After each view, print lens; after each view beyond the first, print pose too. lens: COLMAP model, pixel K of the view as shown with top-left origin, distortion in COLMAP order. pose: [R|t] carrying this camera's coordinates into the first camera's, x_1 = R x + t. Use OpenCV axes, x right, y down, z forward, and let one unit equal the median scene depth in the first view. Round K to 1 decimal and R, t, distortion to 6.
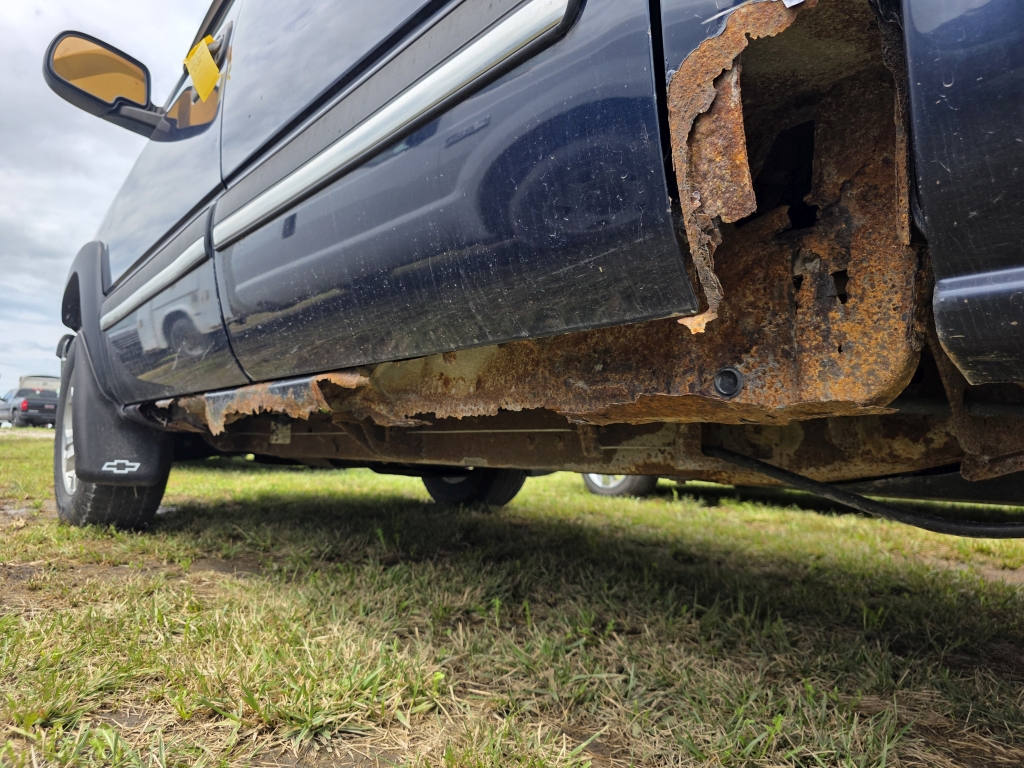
lens RADIAL K [[697.7, 0, 512.0], [0, 697.7, 384.0], [0, 0, 1]] dist [0.009955, 0.002821]
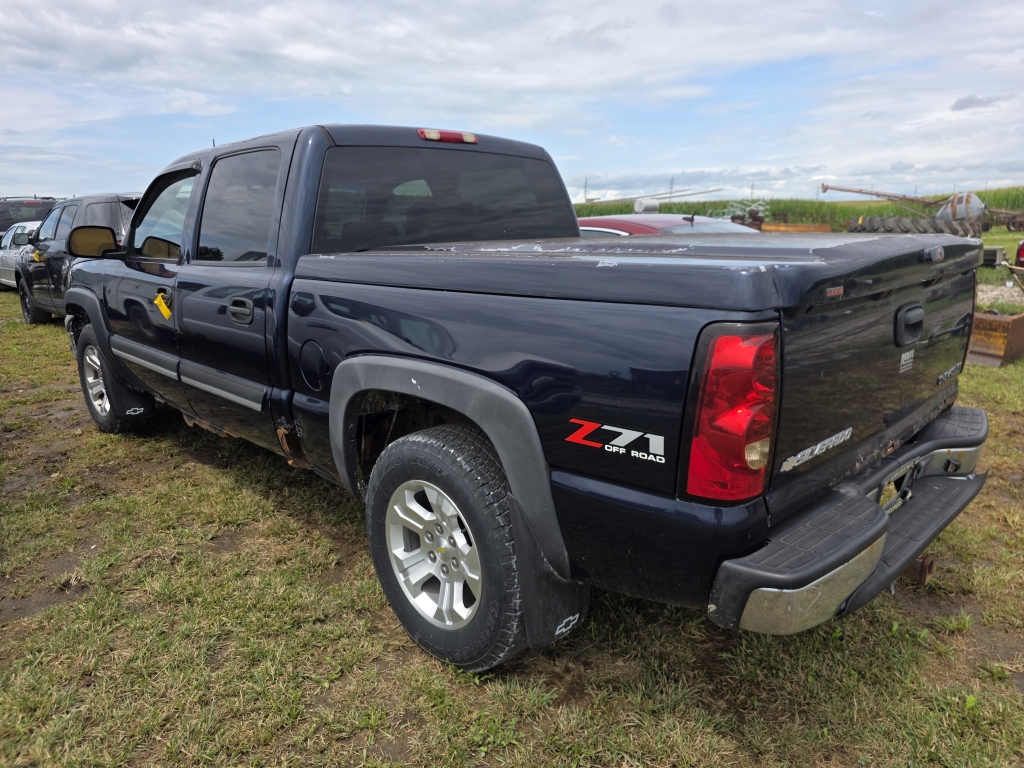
lens RADIAL K [[697.7, 0, 512.0], [0, 697.7, 384.0], [0, 0, 1]] dist [0.009955, 0.002821]
pose [[0.994838, -0.065048, 0.077886, 0.675765], [0.037413, 0.948572, 0.314343, -0.972306], [-0.094328, -0.309807, 0.946109, -1.777616]]
